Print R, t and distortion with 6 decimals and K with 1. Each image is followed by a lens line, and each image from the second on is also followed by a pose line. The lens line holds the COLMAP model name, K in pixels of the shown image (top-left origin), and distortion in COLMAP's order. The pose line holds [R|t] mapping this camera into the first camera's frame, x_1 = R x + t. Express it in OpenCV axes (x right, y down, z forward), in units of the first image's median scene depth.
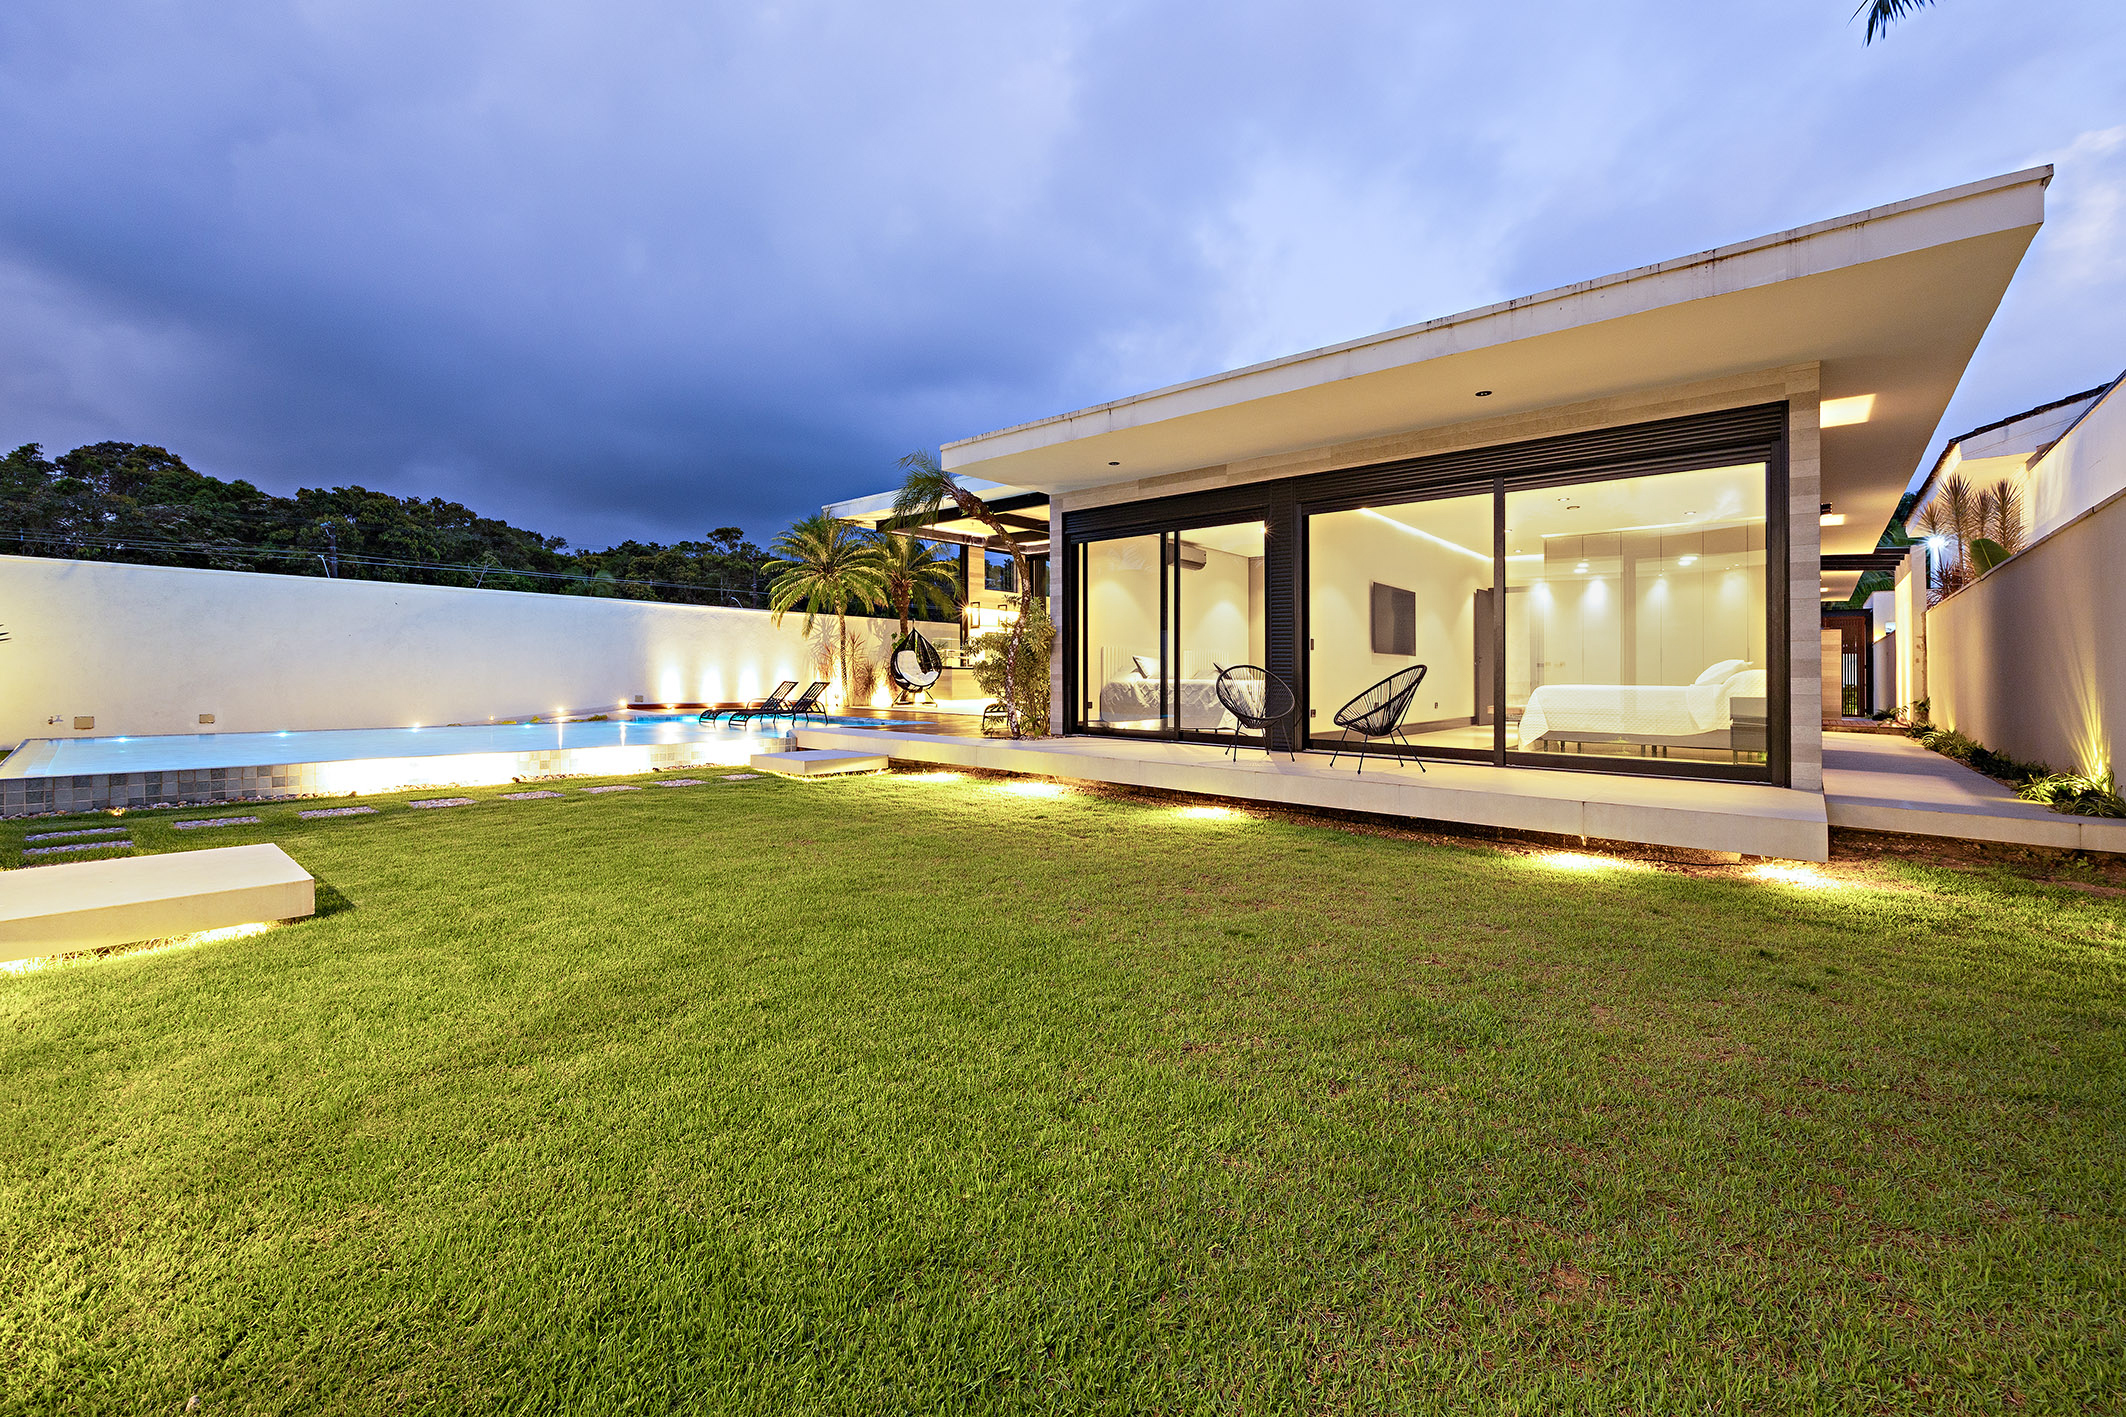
lens RADIAL K [[864.5, 0, 1054.5], [0, 864.5, 691.2], [0, 0, 1]] dist [-0.001818, -0.000088]
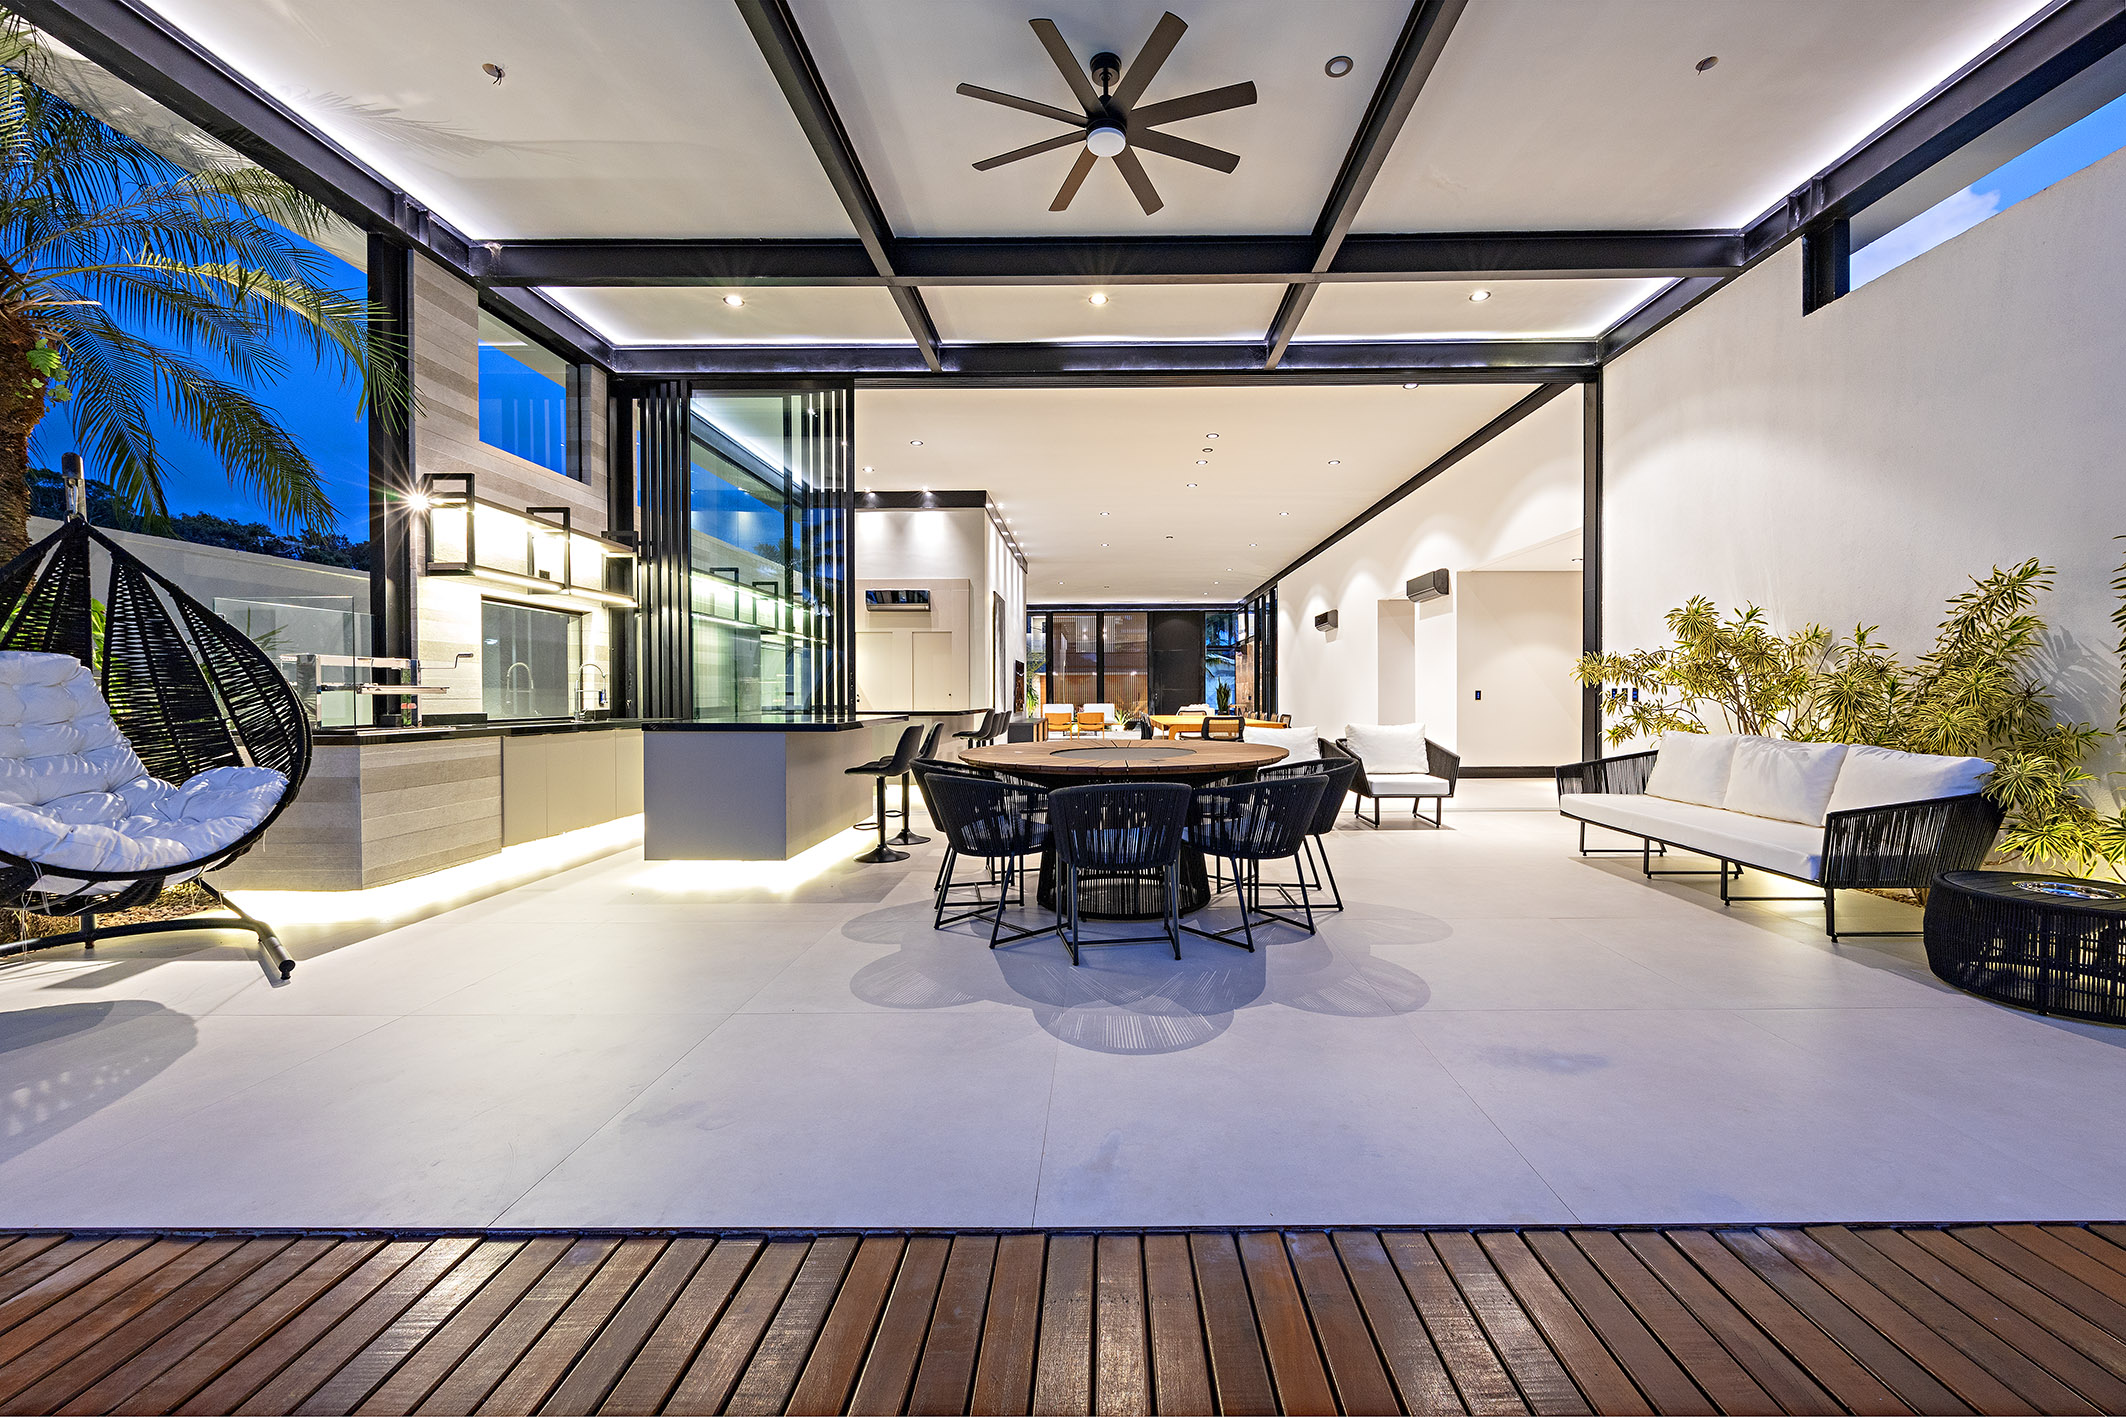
lens RADIAL K [[858.8, 0, 1094.9], [0, 858.8, 707.0], [0, 0, 1]] dist [-0.000088, 0.000074]
pose [[0.754330, -0.014890, 0.656327, -0.123082], [0.016543, 0.999856, 0.003670, -0.033379], [-0.656287, 0.008089, 0.754468, 0.723515]]
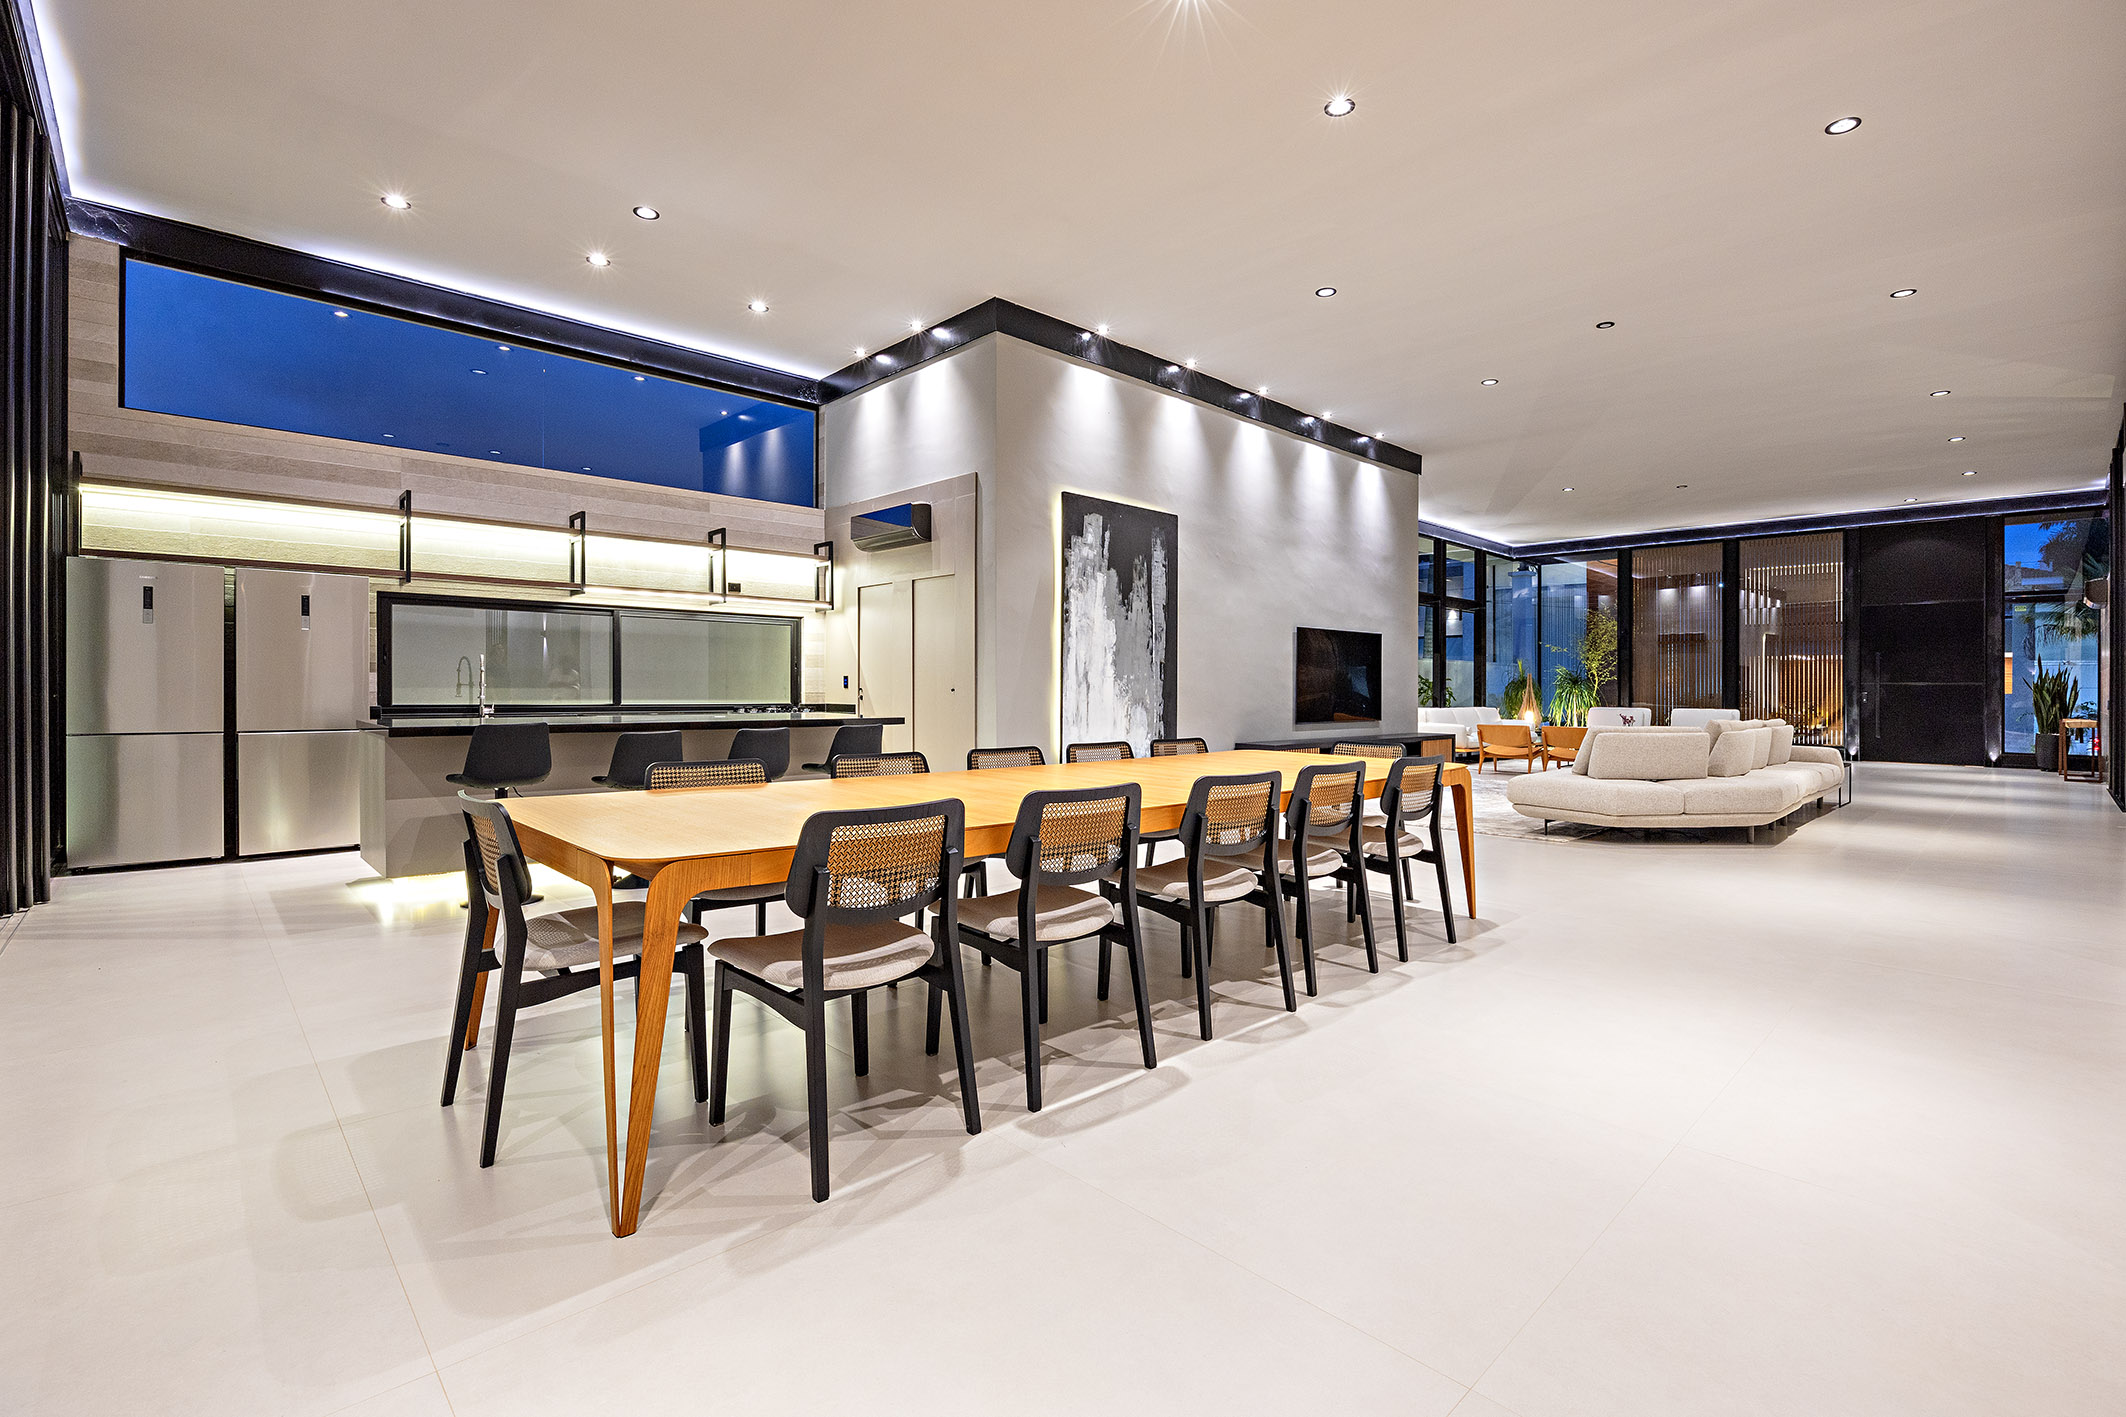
lens RADIAL K [[938.0, 0, 1063.0], [0, 938.0, 708.5], [0, 0, 1]] dist [-0.010978, -0.000611]
pose [[0.996367, -0.001281, -0.085156, 0.301457], [0.000576, 0.999965, -0.008302, -0.030395], [0.085163, 0.008223, 0.996333, 0.904462]]
